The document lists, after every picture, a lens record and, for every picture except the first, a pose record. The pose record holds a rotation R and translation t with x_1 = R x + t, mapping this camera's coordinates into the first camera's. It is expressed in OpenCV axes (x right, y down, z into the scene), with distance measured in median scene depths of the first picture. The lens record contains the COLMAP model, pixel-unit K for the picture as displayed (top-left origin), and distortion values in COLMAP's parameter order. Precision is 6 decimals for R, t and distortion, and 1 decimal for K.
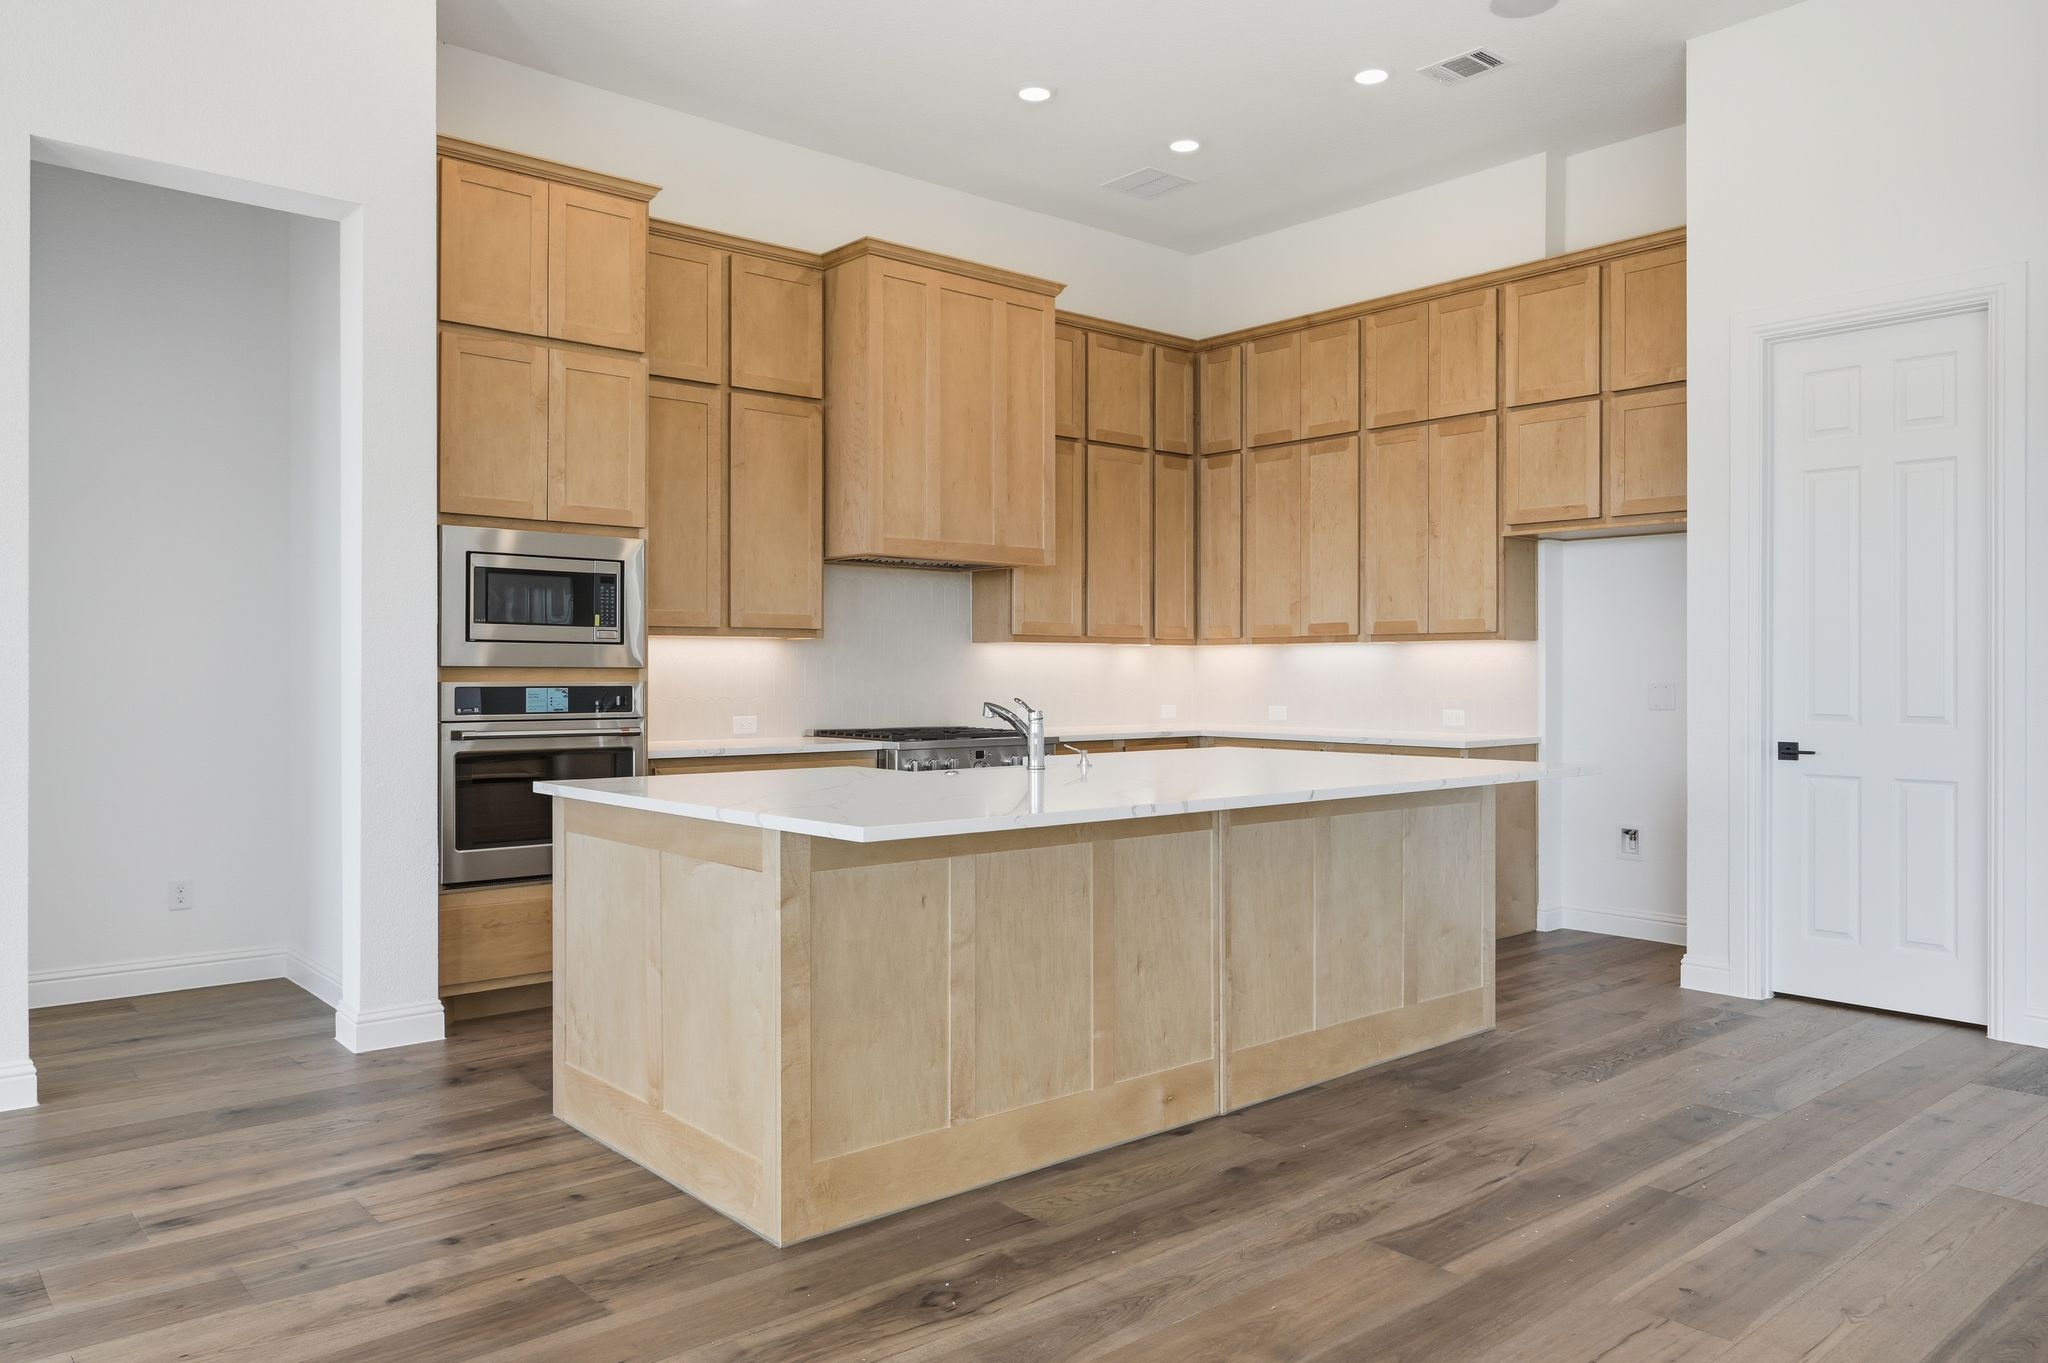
lens RADIAL K [[1454.9, 0, 1024.0], [0, 1454.9, 681.5], [0, 0, 1]] dist [0.001952, 0.001930]
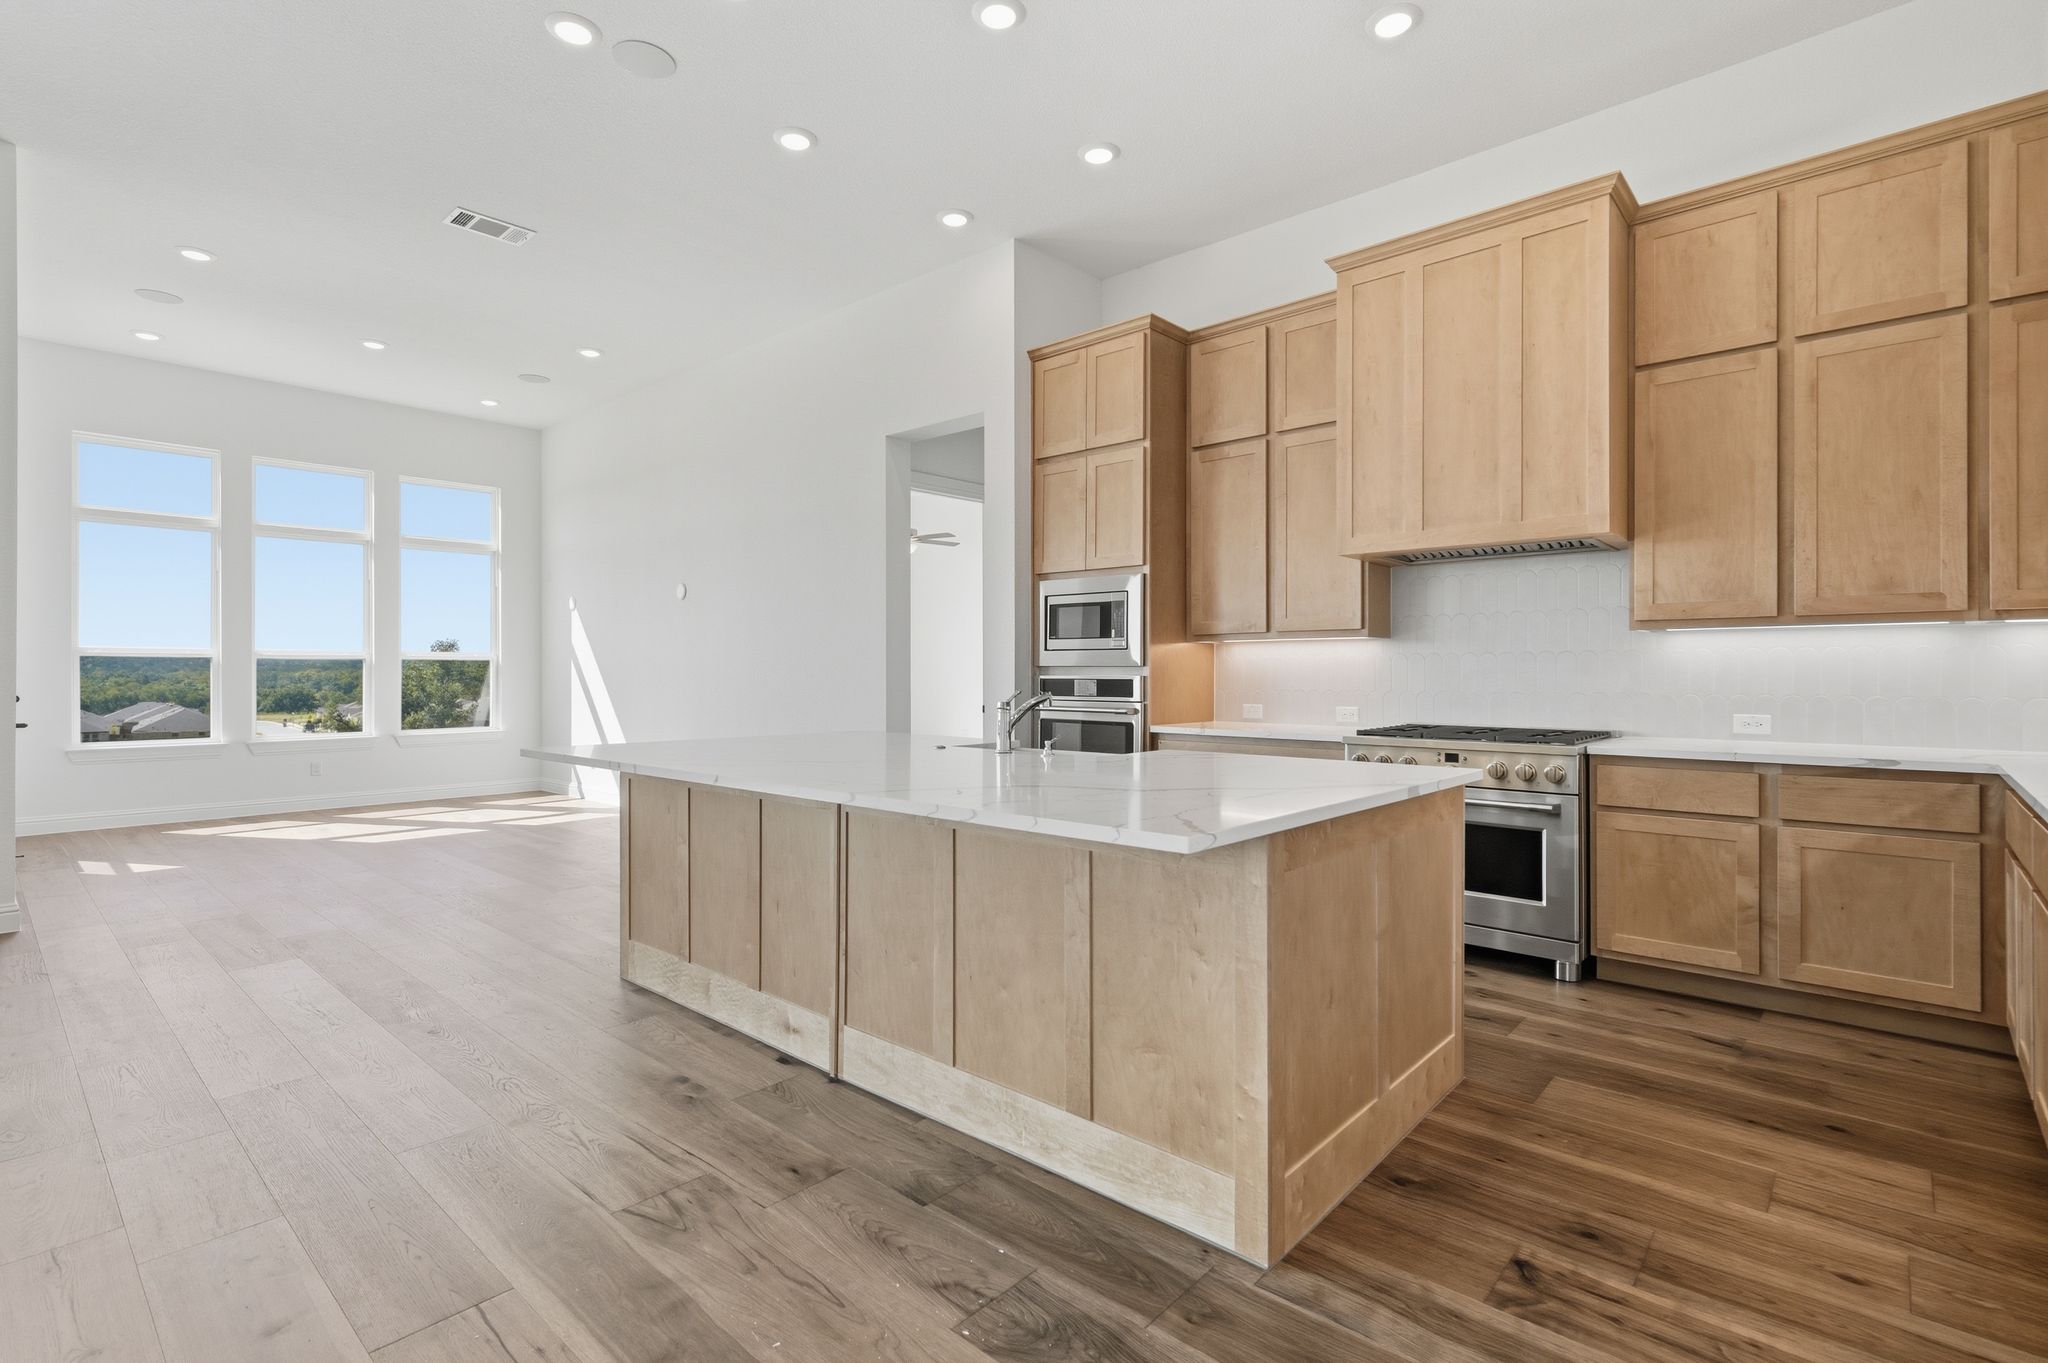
lens RADIAL K [[943.2, 0, 990.2], [0, 943.2, 675.8], [0, 0, 1]] dist [-0.002226, -0.000511]
pose [[0.109148, 0.000649, -0.994025, 0.640040], [-0.004679, 0.999989, 0.000139, 0.000549], [0.994014, 0.004636, 0.109150, 0.788248]]
